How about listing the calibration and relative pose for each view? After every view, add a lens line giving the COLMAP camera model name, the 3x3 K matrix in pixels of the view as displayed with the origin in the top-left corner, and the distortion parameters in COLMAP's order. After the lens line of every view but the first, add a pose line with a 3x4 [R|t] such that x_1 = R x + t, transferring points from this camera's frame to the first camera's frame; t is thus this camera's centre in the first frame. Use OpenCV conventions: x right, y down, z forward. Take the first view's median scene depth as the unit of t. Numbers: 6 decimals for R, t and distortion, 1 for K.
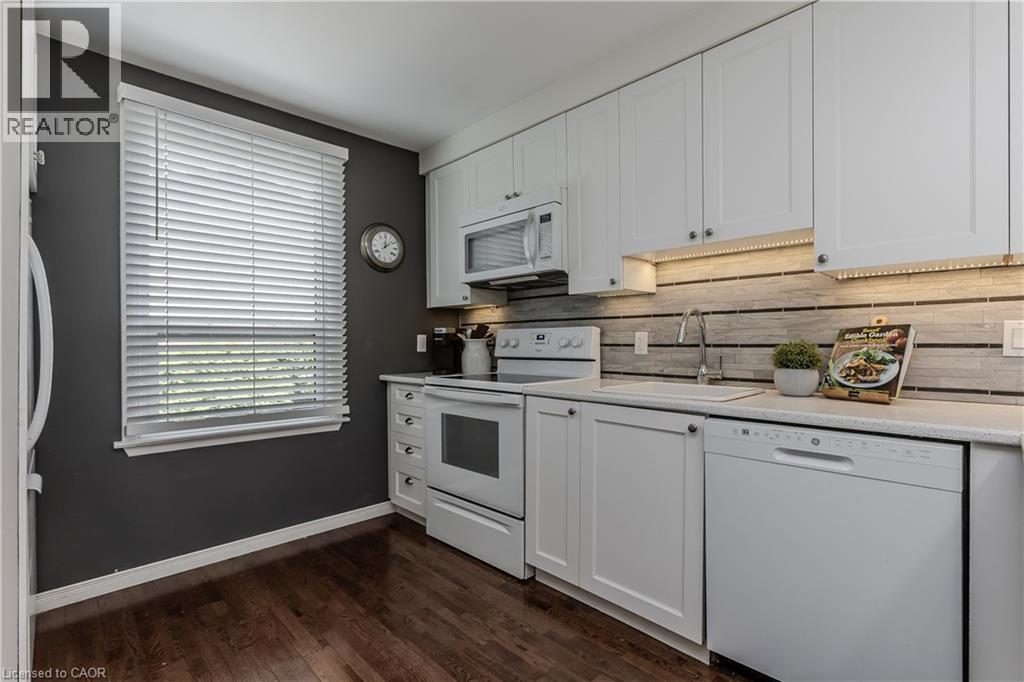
lens RADIAL K [[477.6, 0, 512.0], [0, 477.6, 341.0], [0, 0, 1]] dist [0.003026, 0.000827]
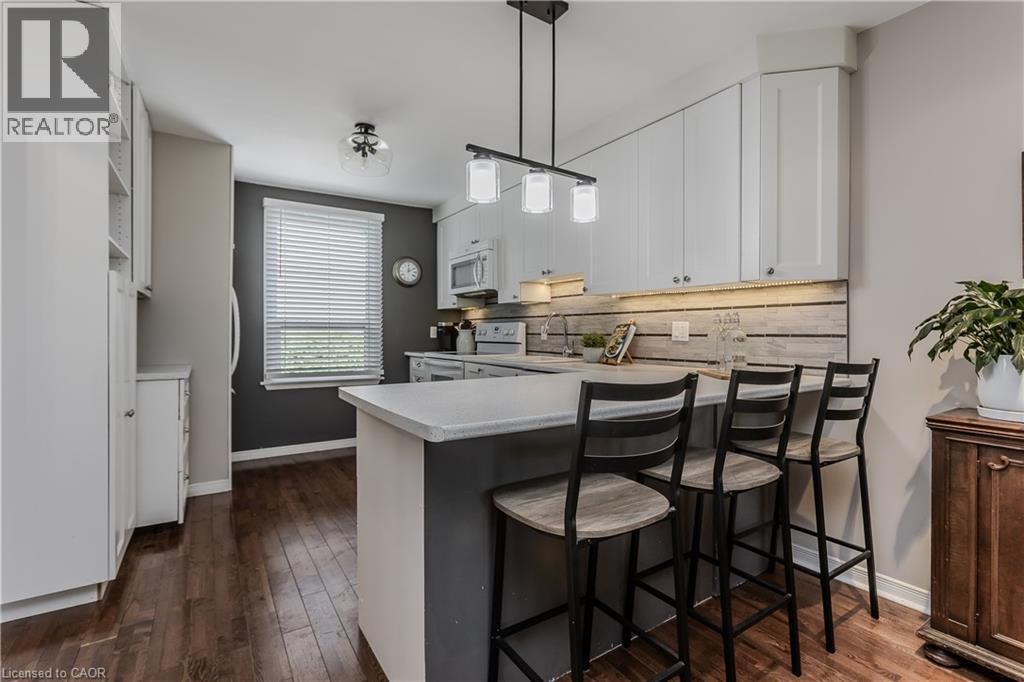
lens RADIAL K [[463.9, 0, 509.4], [0, 463.9, 329.6], [0, 0, 1]] dist [-0.002975, -0.000229]
pose [[0.981030, 0.003960, -0.193814, 0.430721], [-0.004100, 0.999992, -0.000323, -0.005316], [0.193811, 0.001112, 0.981038, -0.534073]]
